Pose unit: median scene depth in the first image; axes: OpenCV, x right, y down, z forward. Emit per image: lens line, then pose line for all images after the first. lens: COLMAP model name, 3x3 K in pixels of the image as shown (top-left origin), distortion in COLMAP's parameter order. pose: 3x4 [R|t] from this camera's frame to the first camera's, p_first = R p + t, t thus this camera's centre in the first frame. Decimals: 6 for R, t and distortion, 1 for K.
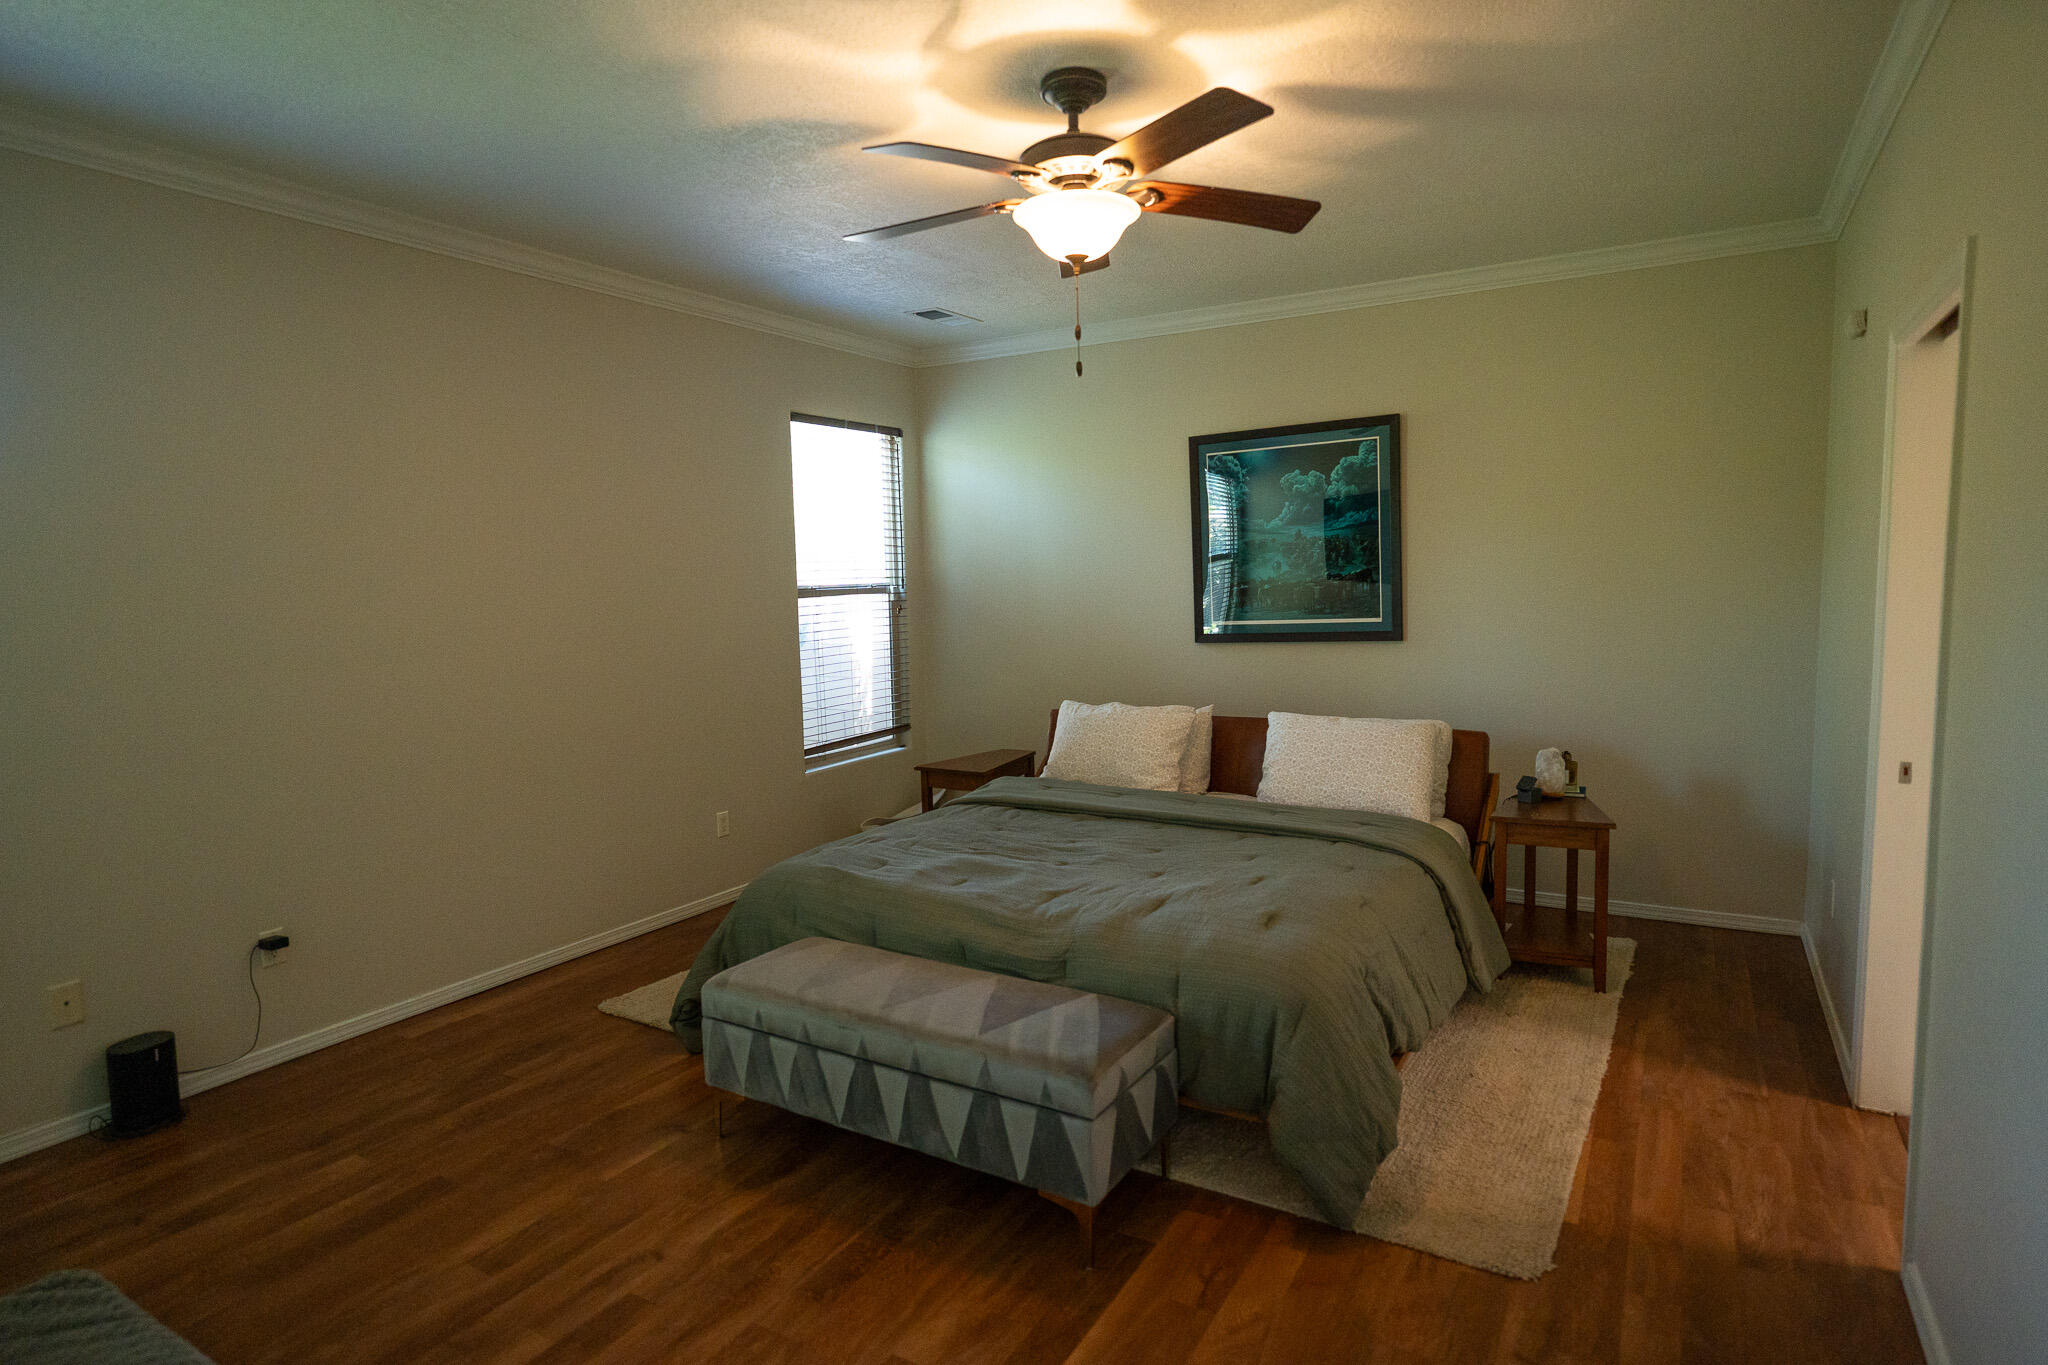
lens RADIAL K [[1116.4, 0, 1024.0], [0, 1116.4, 682.5], [0, 0, 1]] dist [0.000335, 0.000857]
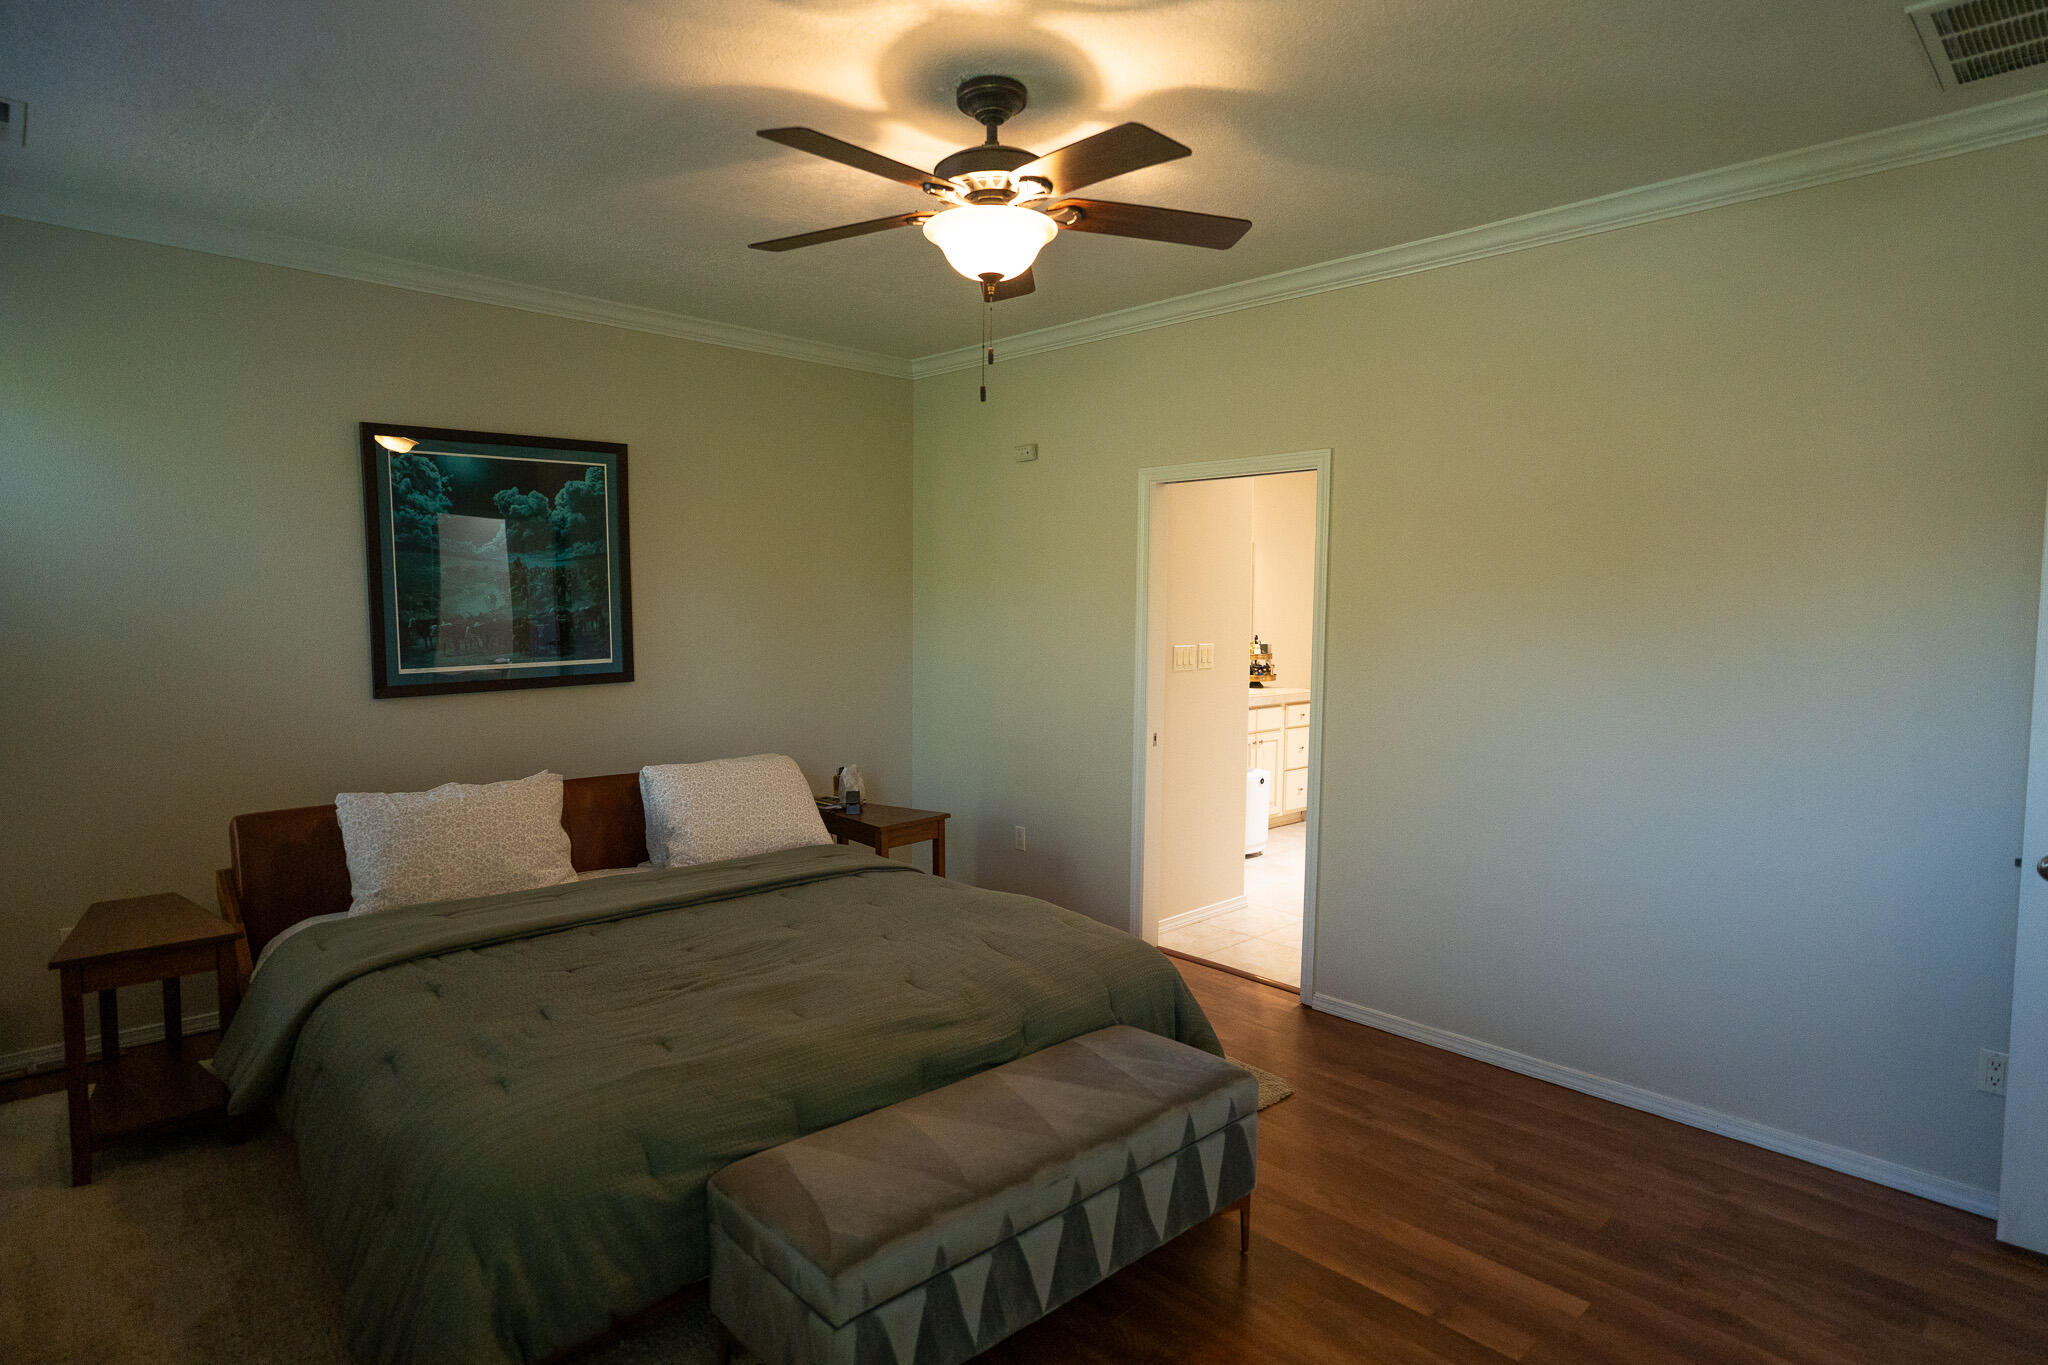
lens RADIAL K [[1116.4, 0, 1024.0], [0, 1116.4, 682.5], [0, 0, 1]] dist [0.000335, 0.000857]
pose [[0.263392, -0.048249, 0.963482, -0.494863], [0.079969, 0.996403, 0.028036, -0.036722], [-0.961369, 0.069664, 0.266303, 0.426270]]
